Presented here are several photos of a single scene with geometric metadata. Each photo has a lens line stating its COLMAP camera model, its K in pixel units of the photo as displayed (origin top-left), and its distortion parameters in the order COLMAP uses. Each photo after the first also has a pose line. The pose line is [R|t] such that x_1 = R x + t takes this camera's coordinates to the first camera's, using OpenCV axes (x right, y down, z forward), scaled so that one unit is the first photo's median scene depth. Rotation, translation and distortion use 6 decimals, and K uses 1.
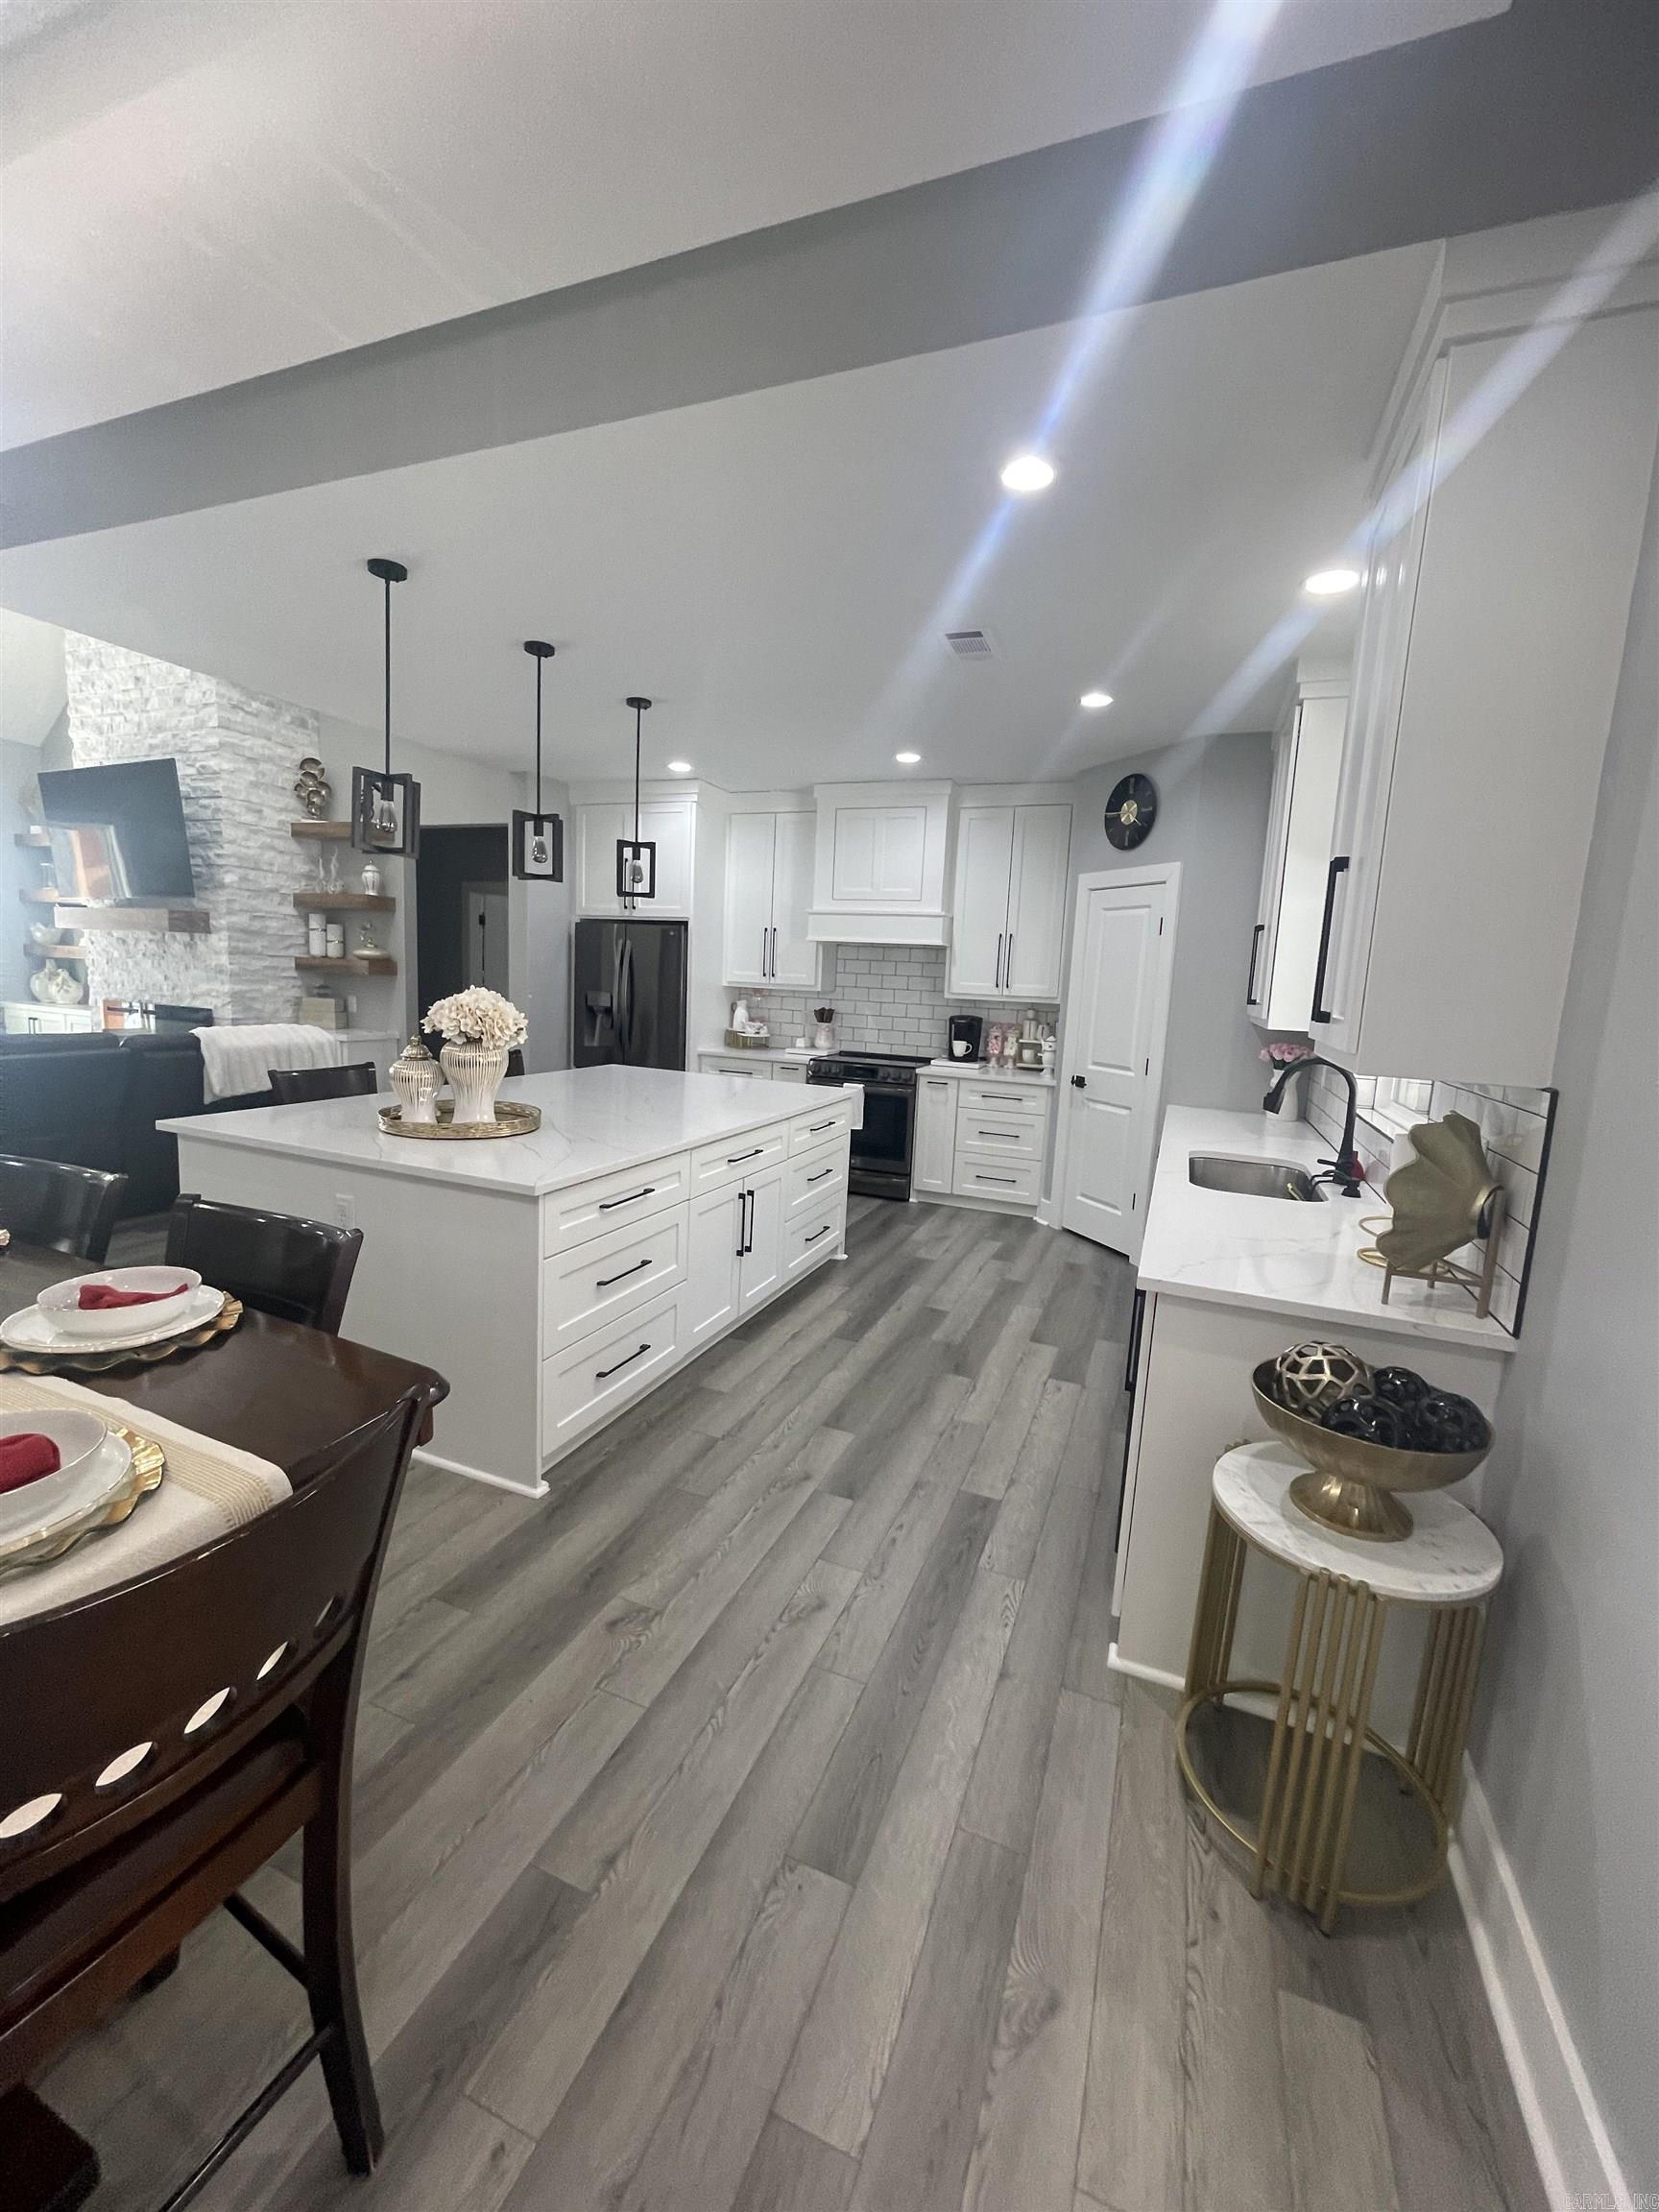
lens RADIAL K [[898.4, 0, 825.4], [0, 898.4, 1098.3], [0, 0, 1]] dist [0.002107, 0.000222]
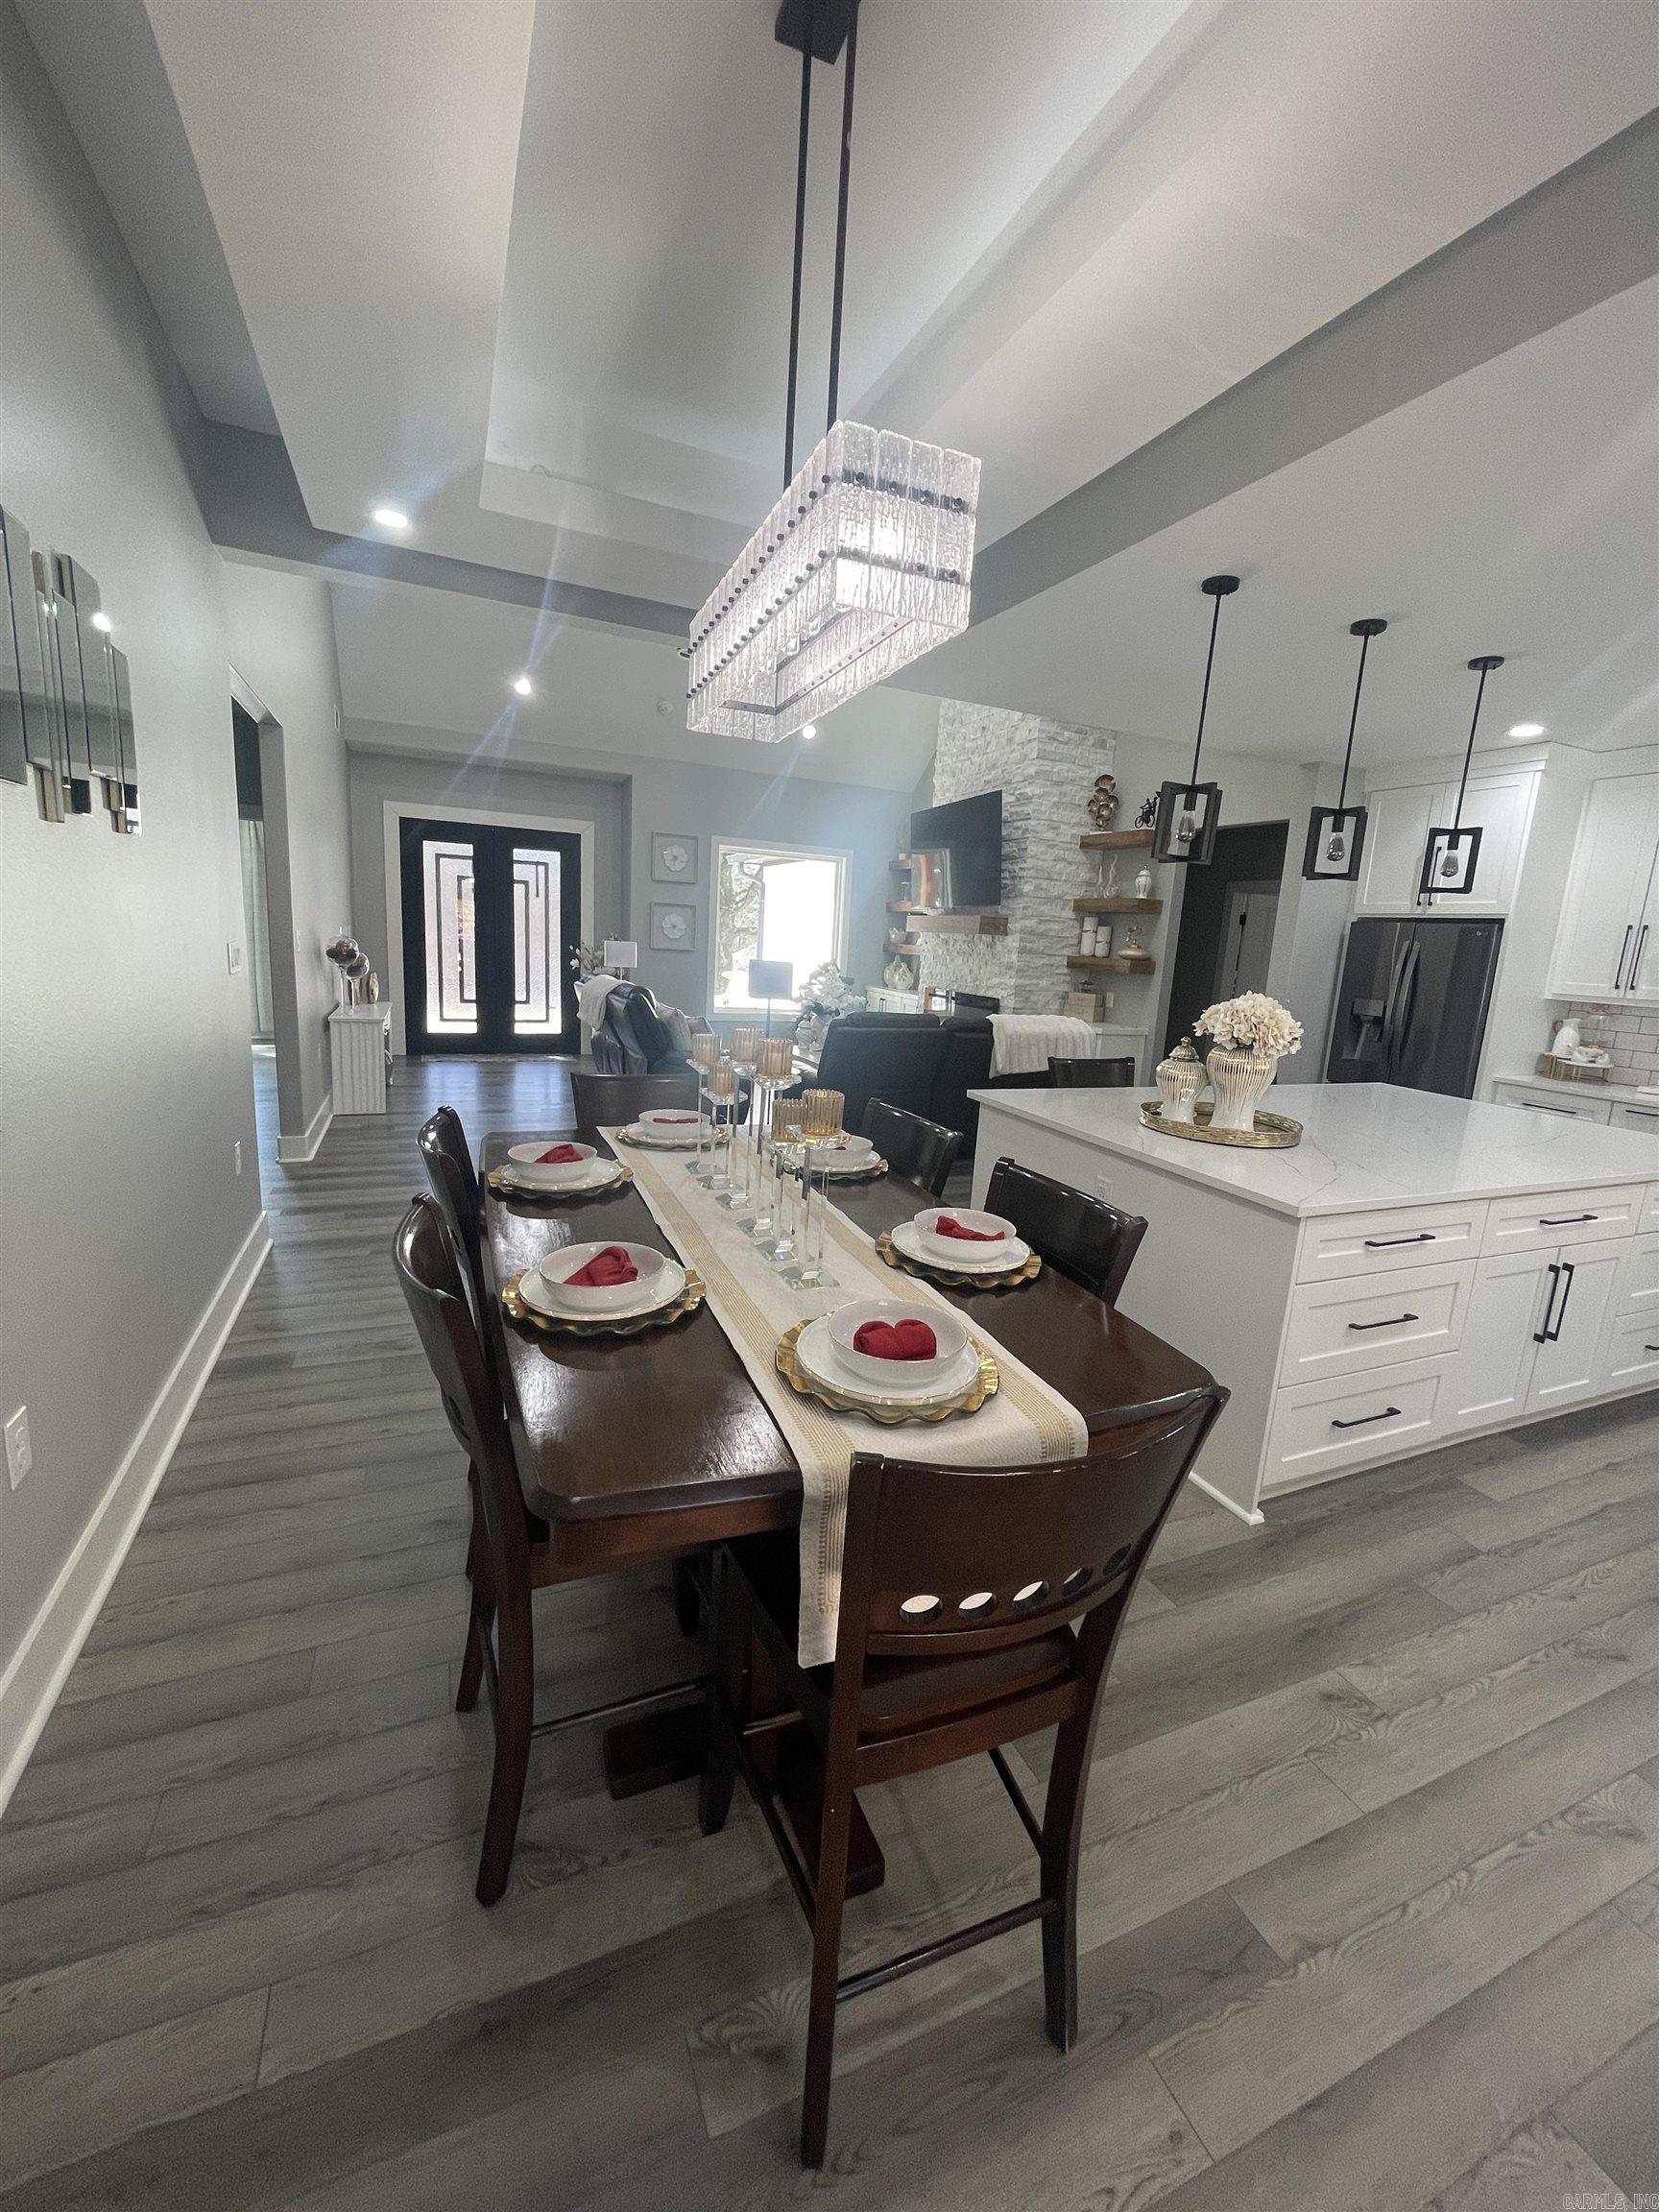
lens RADIAL K [[898.4, 0, 831.9], [0, 898.4, 1097.8], [0, 0, 1]] dist [0.002107, 0.000222]
pose [[0.719086, 0.121839, -0.684157, -0.013264], [-0.120806, 0.991437, 0.049588, -0.001309], [0.684340, 0.046992, 0.727647, -0.011020]]
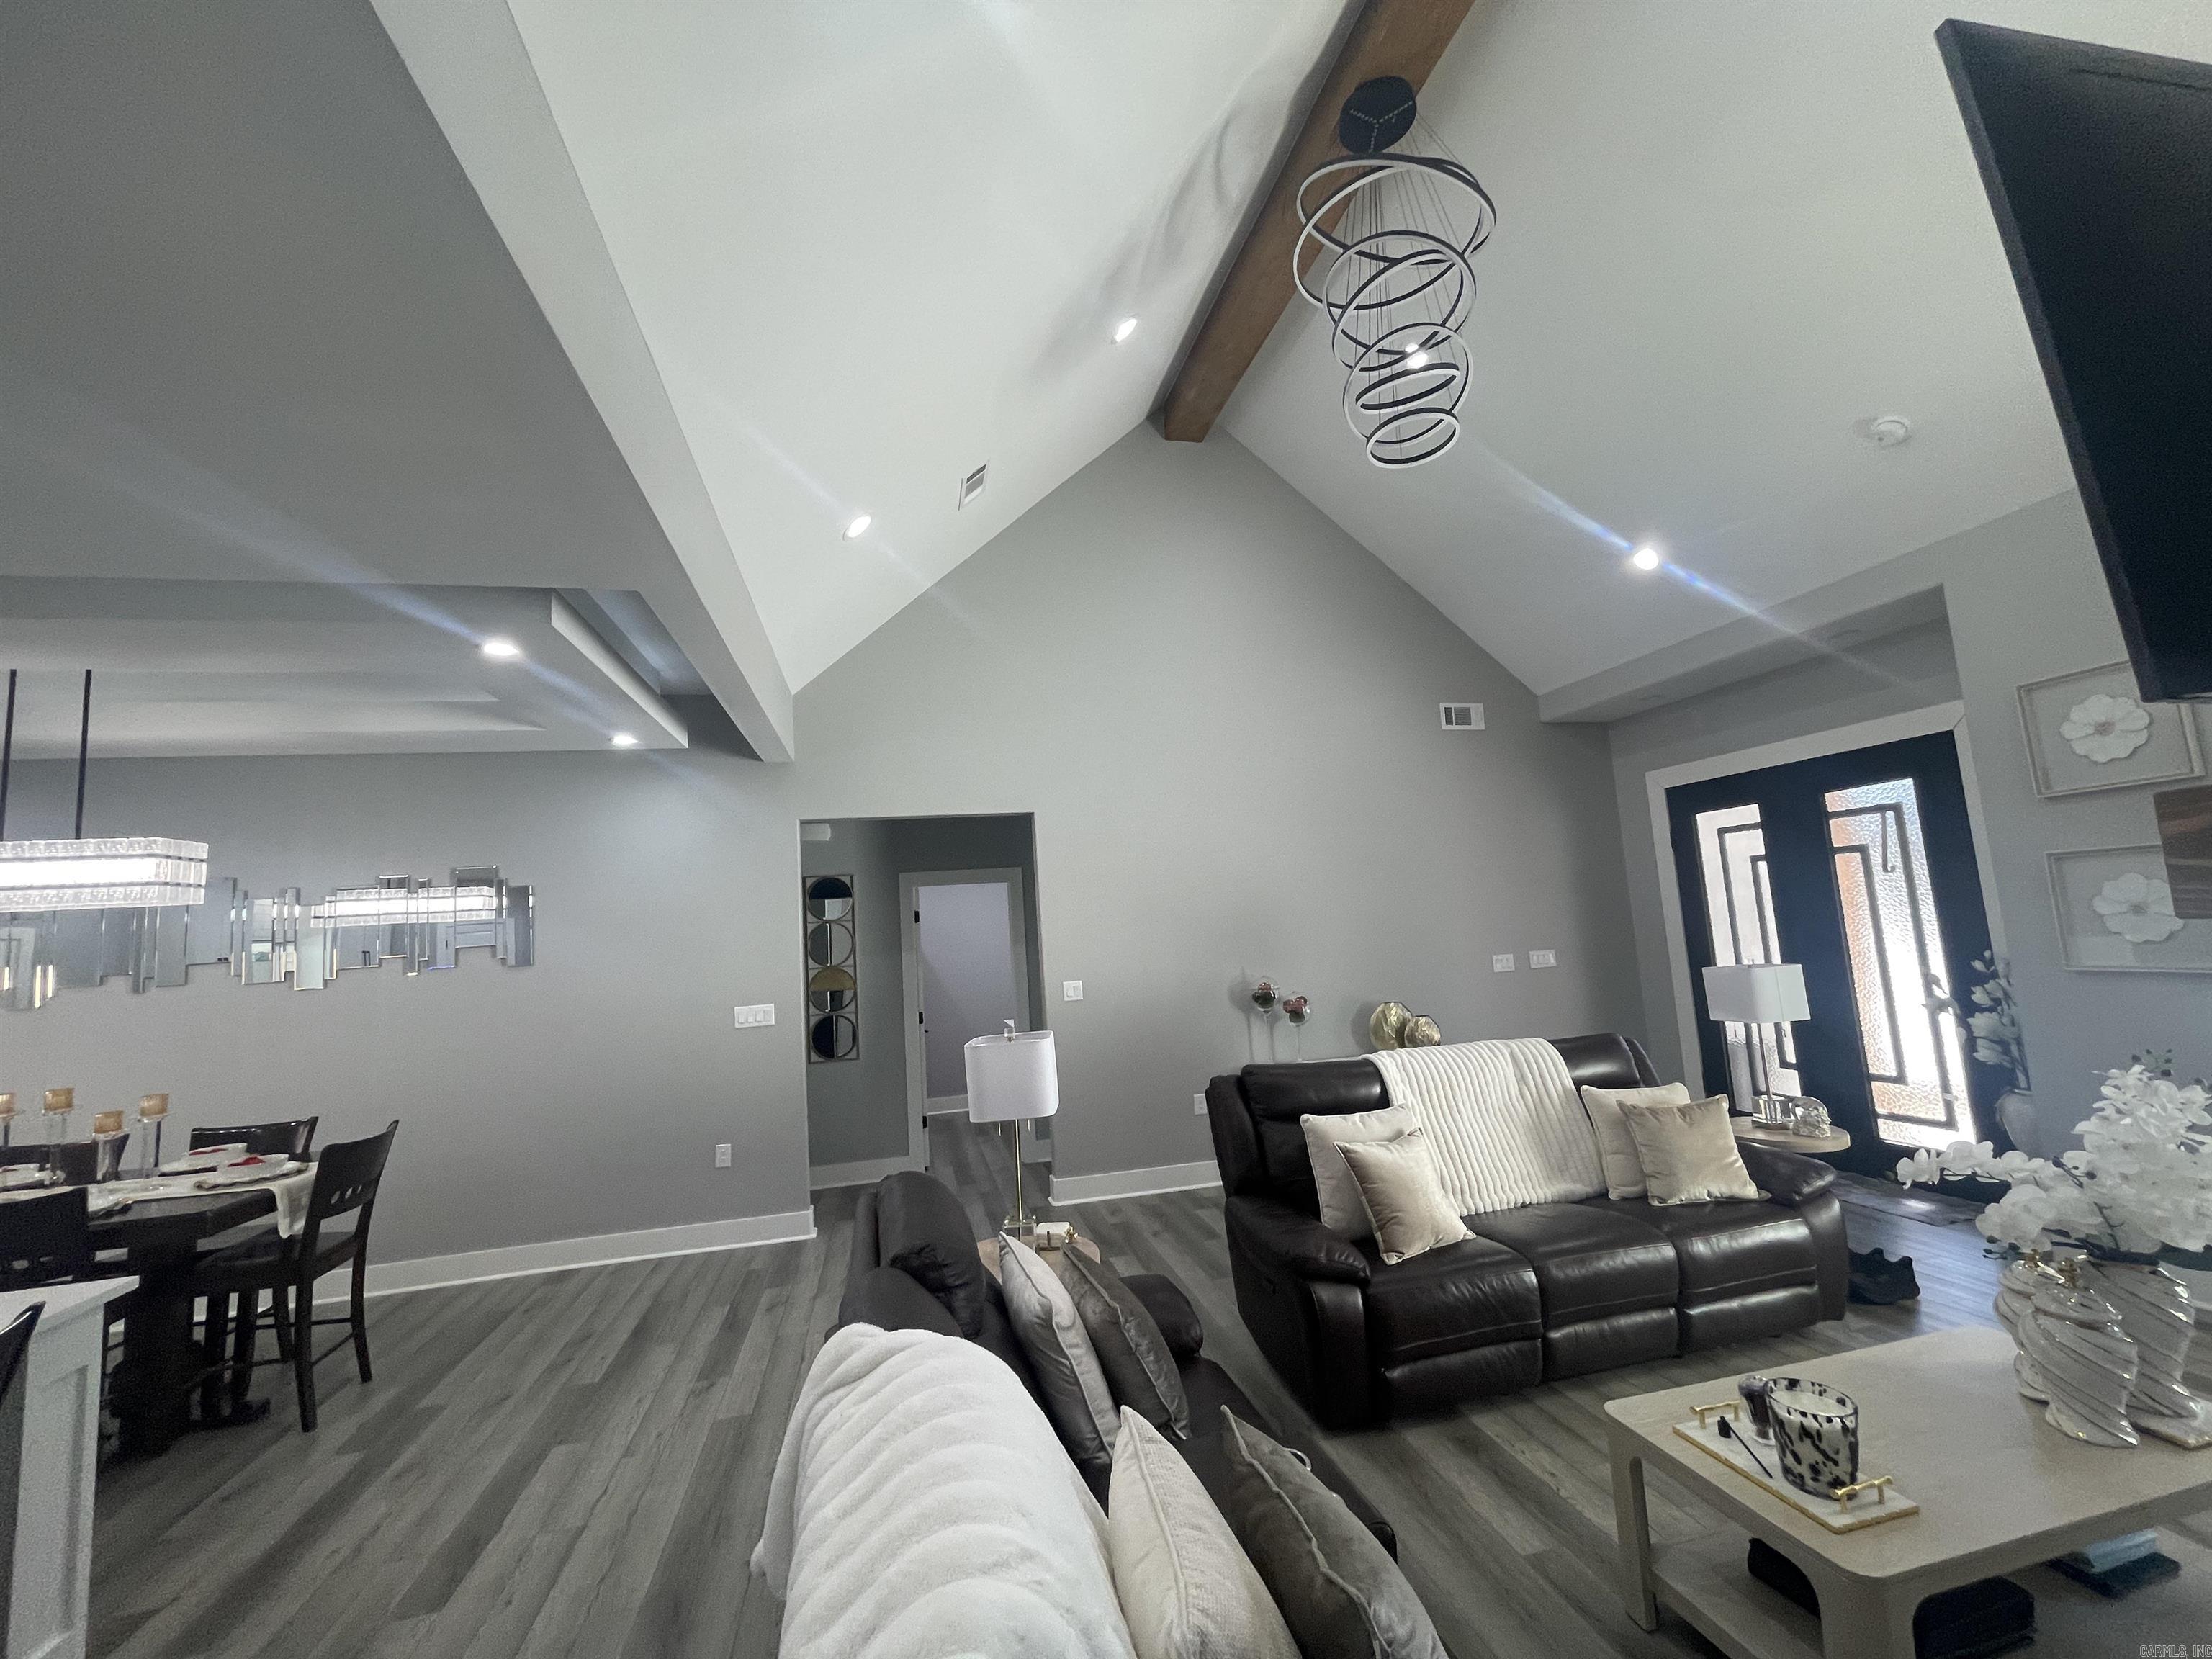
lens RADIAL K [[898.4, 0, 1101.7], [0, 898.4, 832.5], [0, 0, 1]] dist [0.002107, 0.000222]
pose [[-0.818915, -0.056722, -0.571106, -0.448487], [-0.052147, 0.998342, -0.024381, -0.183000], [0.571541, 0.009816, -0.820515, 0.995658]]
